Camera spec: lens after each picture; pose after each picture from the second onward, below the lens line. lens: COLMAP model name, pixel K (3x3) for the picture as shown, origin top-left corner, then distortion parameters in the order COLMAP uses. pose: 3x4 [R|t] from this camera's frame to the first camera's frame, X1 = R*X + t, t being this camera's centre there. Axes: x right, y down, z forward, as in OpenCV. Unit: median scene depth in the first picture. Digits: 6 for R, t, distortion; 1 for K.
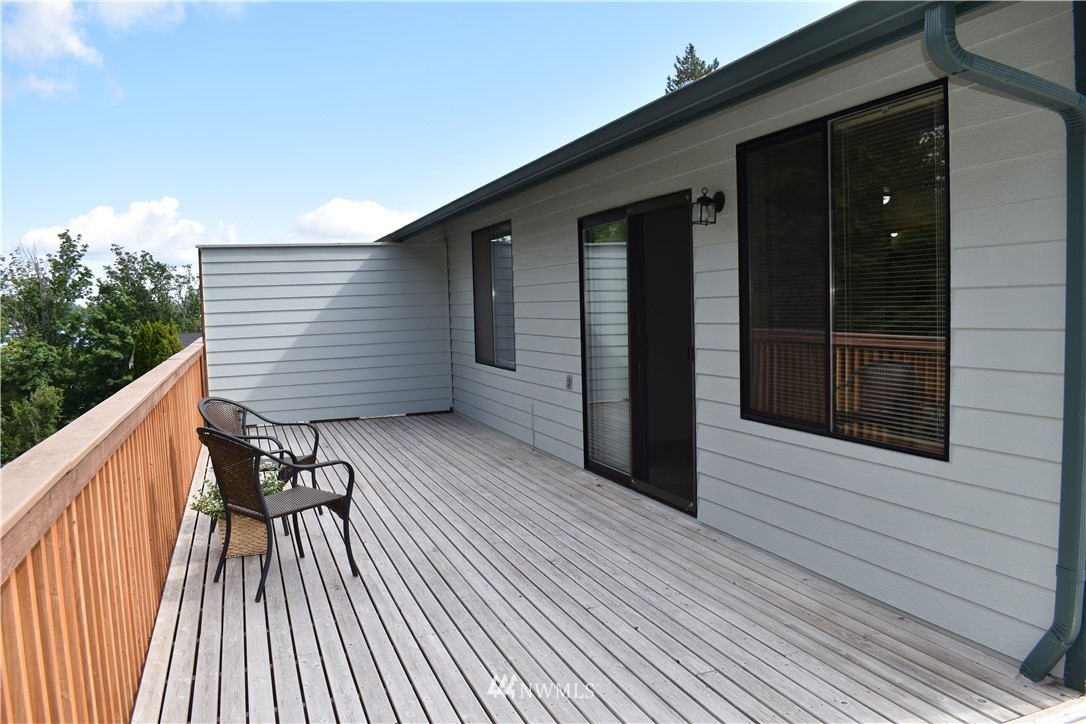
lens RADIAL K [[849.9, 0, 543.0], [0, 849.9, 362.0], [0, 0, 1]] dist [-0.106434, 0.029310]
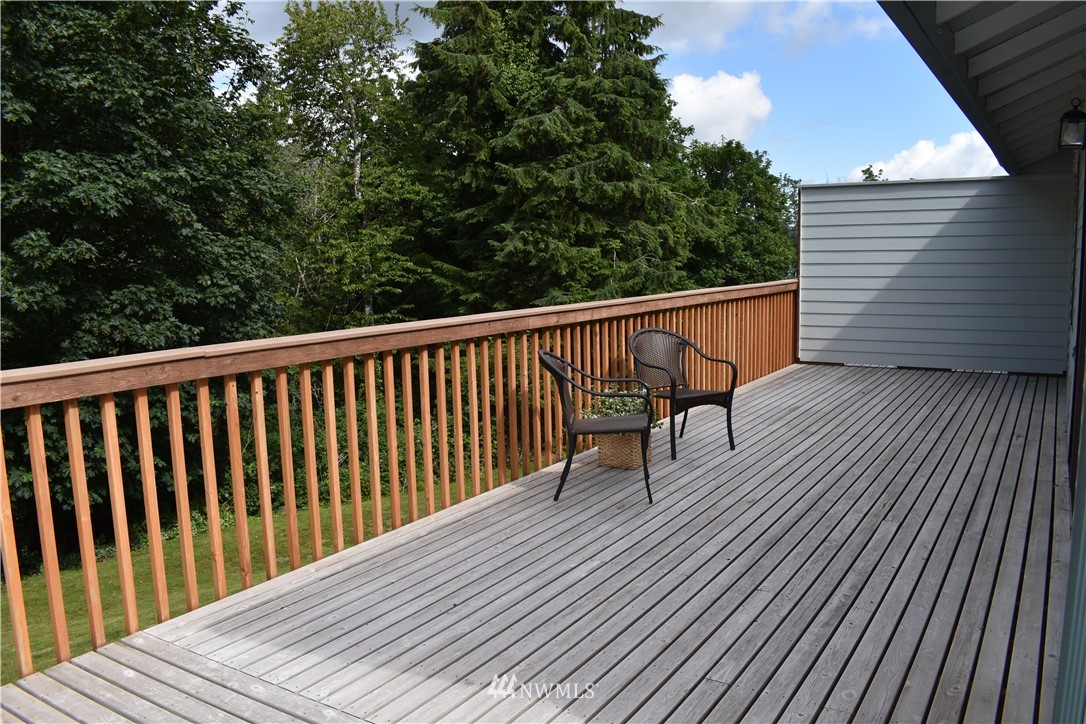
lens RADIAL K [[849.9, 0, 543.0], [0, 849.9, 362.0], [0, 0, 1]] dist [-0.106434, 0.029310]
pose [[0.615752, 0.118540, -0.778972, 0.473196], [-0.056320, 0.992711, 0.106546, -0.029877], [0.785925, -0.021734, 0.617940, 0.206456]]
